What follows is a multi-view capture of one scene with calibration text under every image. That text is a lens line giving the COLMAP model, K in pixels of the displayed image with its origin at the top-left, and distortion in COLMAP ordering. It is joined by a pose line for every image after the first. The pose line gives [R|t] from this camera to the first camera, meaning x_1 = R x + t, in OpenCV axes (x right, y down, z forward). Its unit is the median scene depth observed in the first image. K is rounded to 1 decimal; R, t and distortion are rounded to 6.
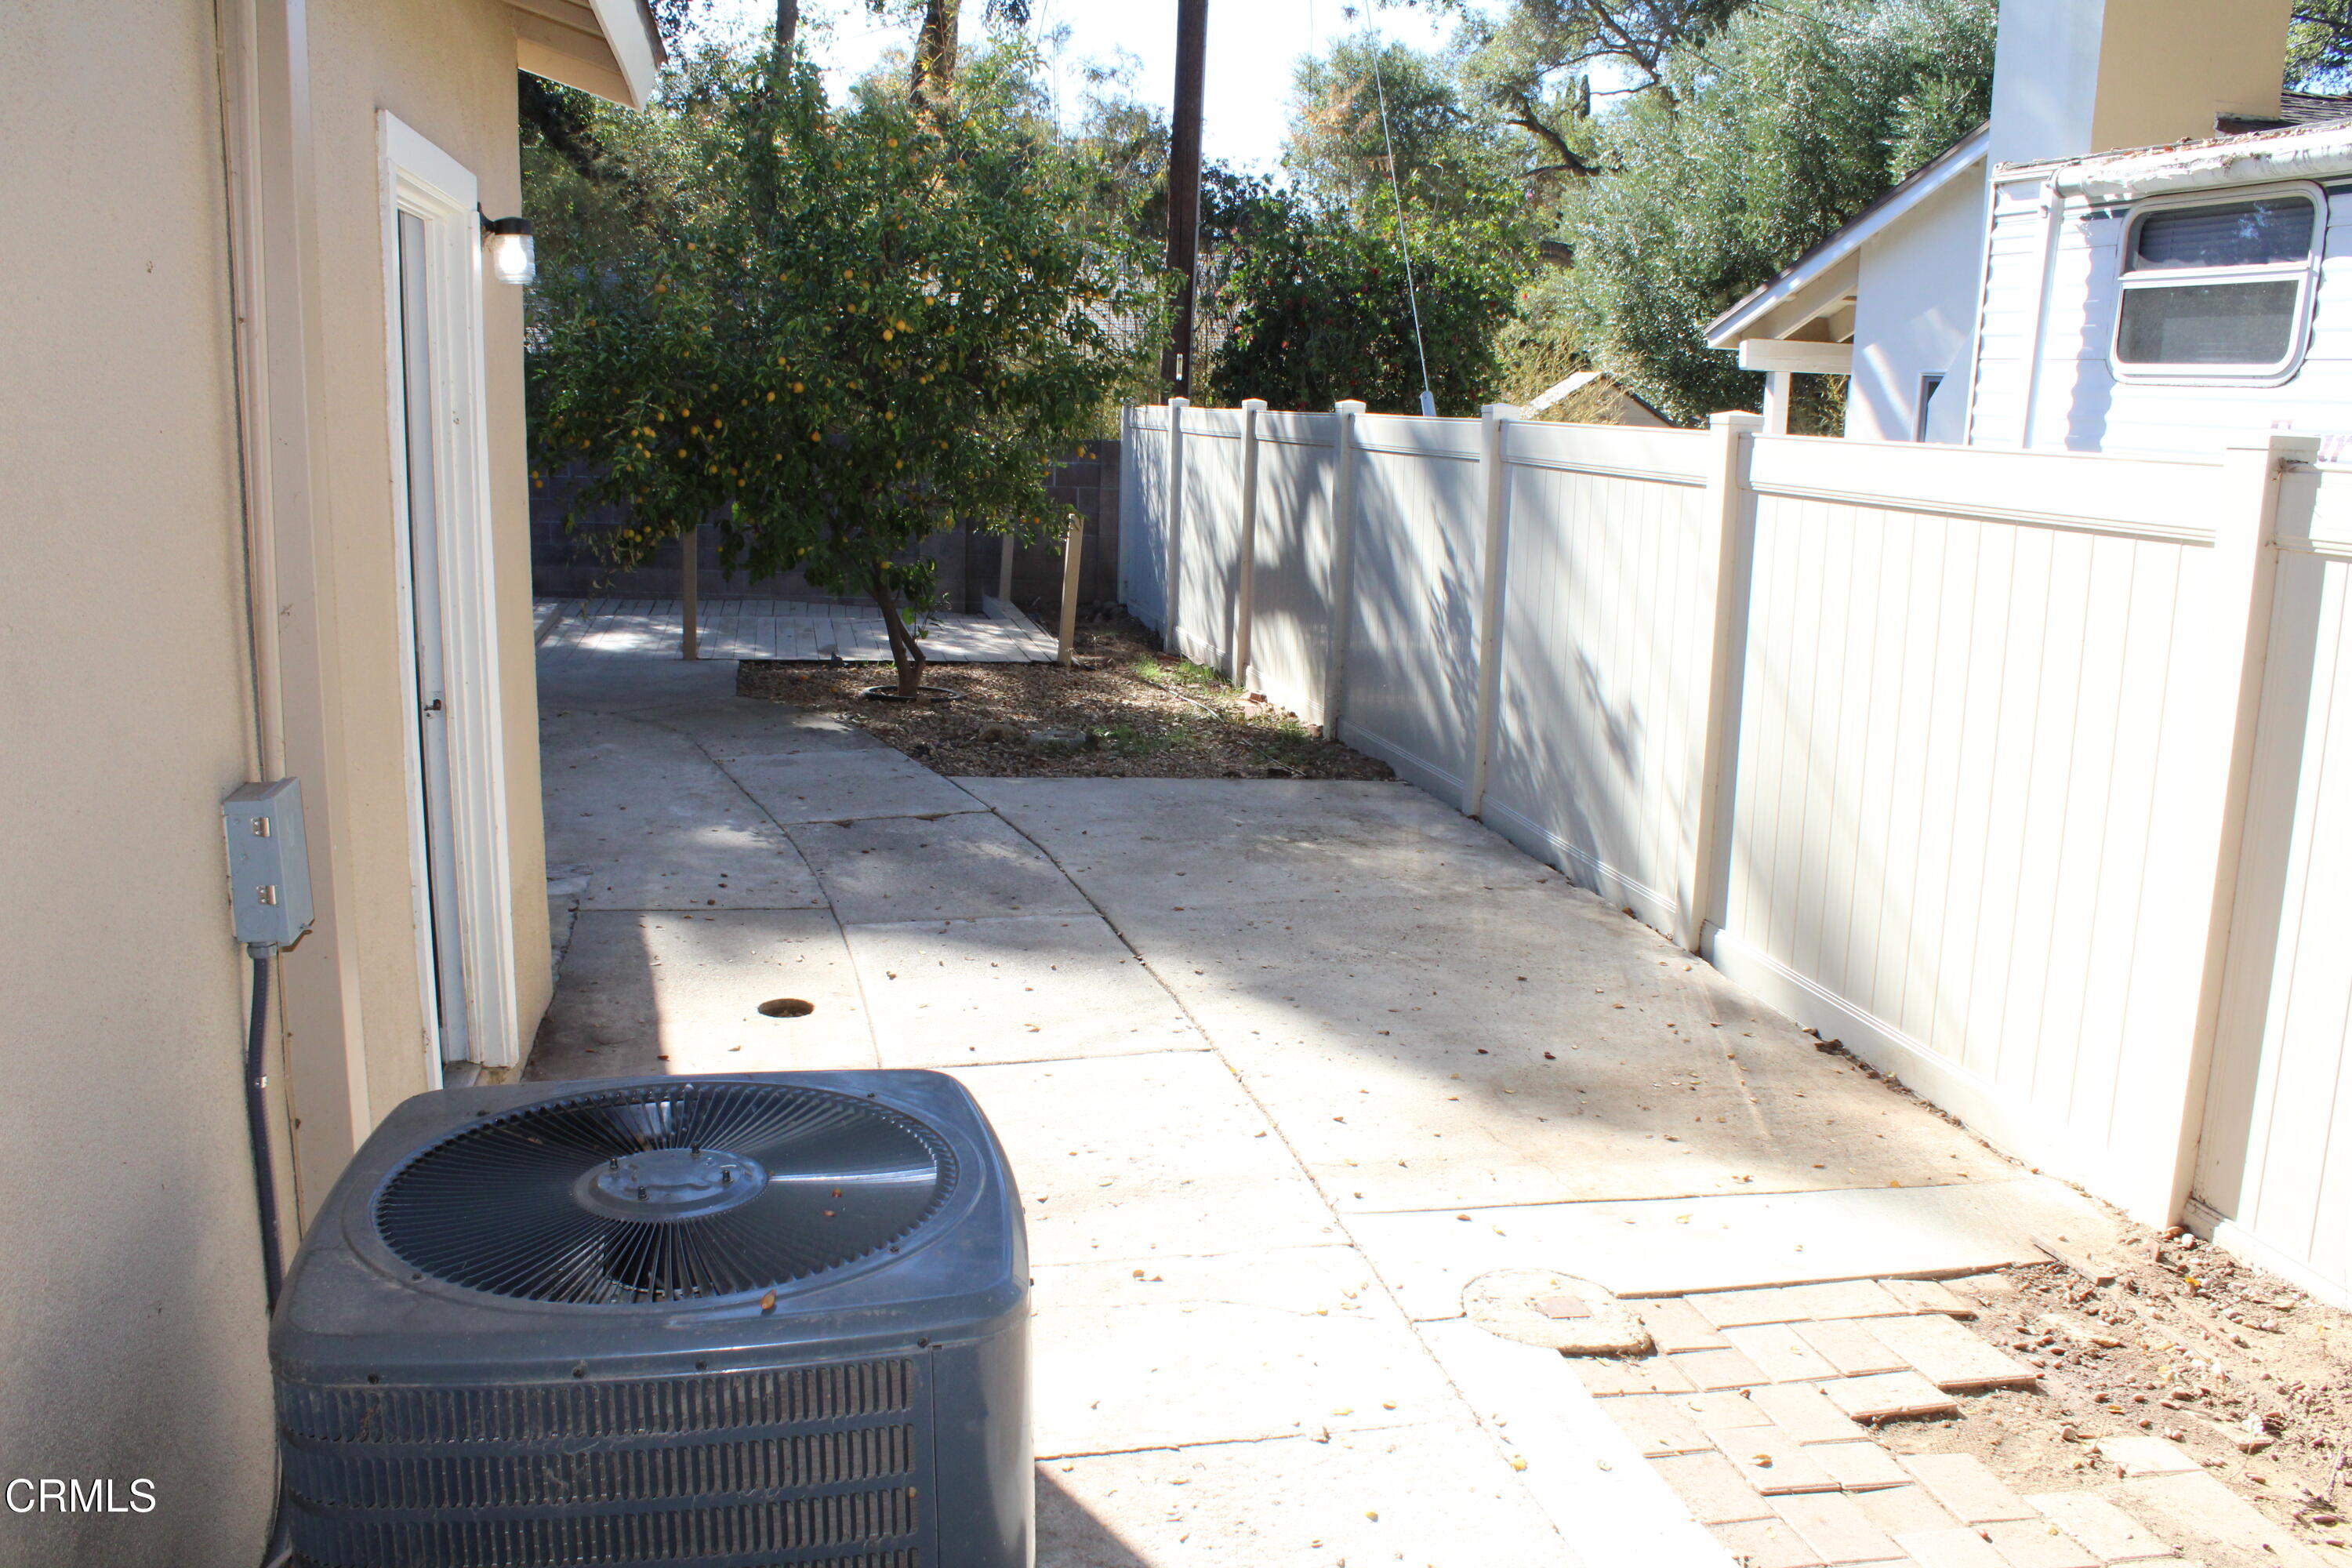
lens RADIAL K [[1933.3, 0, 1164.6], [0, 1933.3, 793.4], [0, 0, 1]] dist [-0.165546, 0.136391]
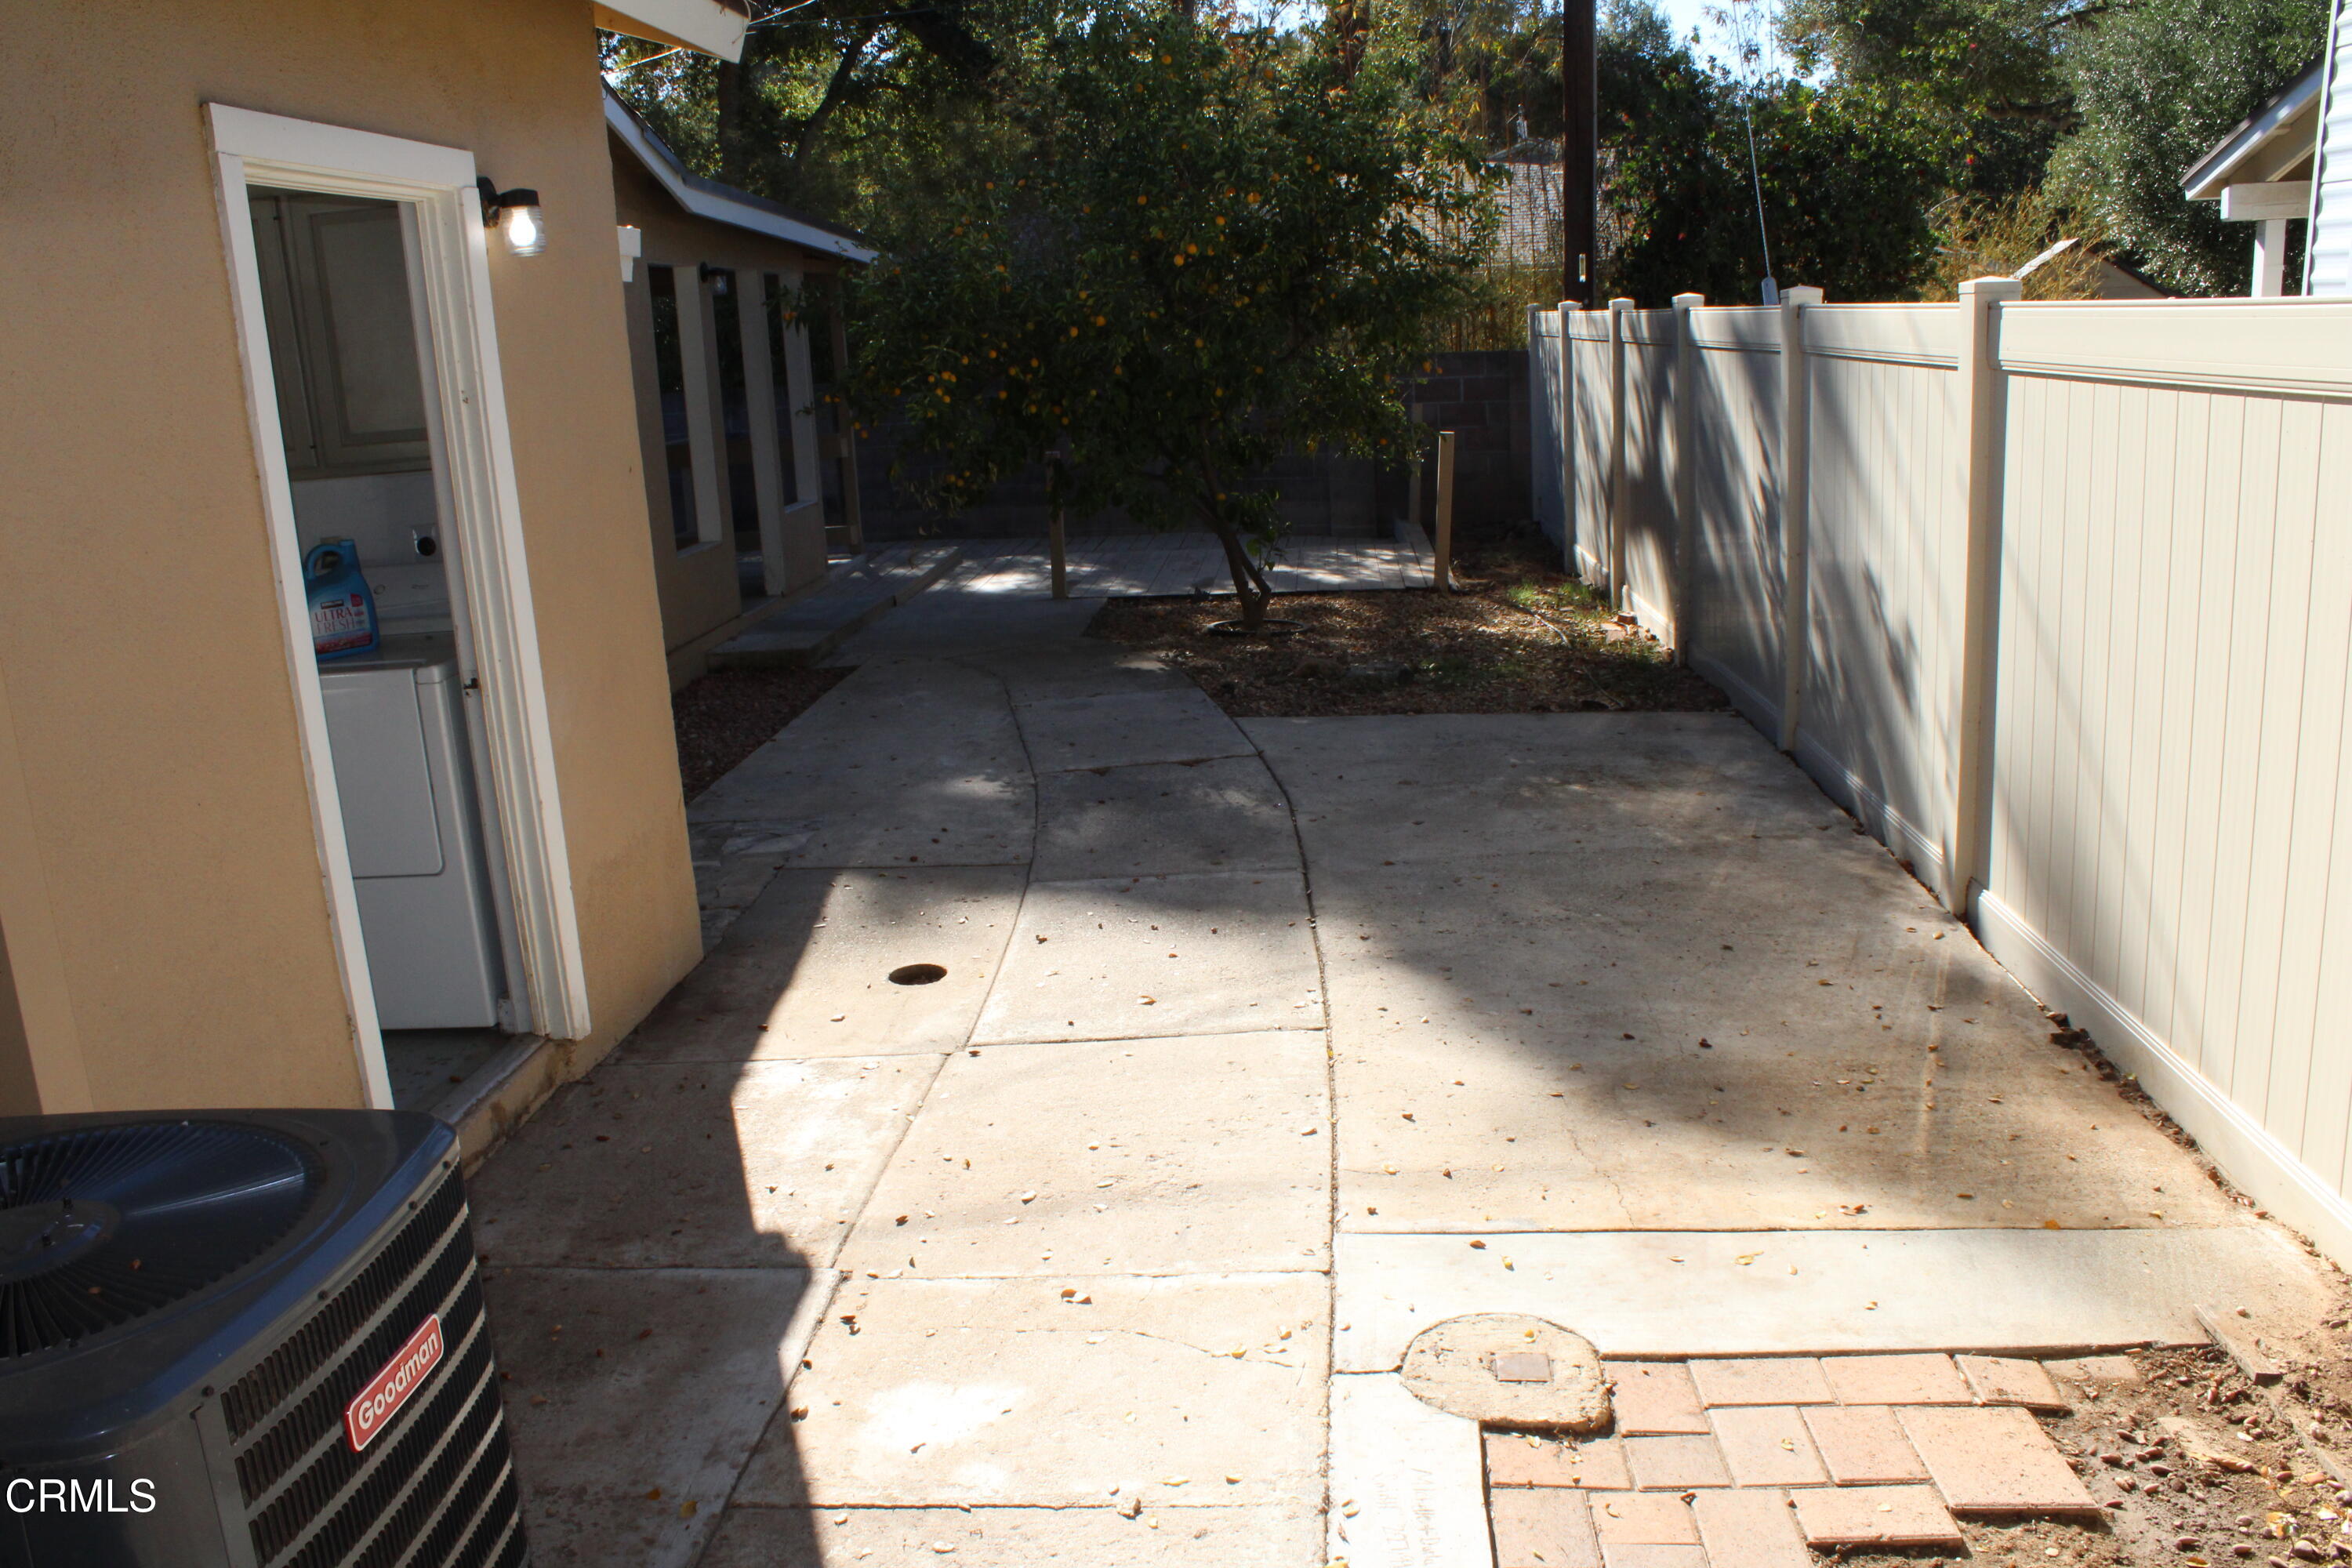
lens RADIAL K [[1933.3, 0, 1163.3], [0, 1933.3, 800.3], [0, 0, 1]] dist [-0.165546, 0.136391]
pose [[0.959920, -0.010651, -0.280071, 0.158253], [0.023430, 0.998829, 0.042321, -0.011740], [0.279293, -0.047187, 0.959046, 0.082683]]
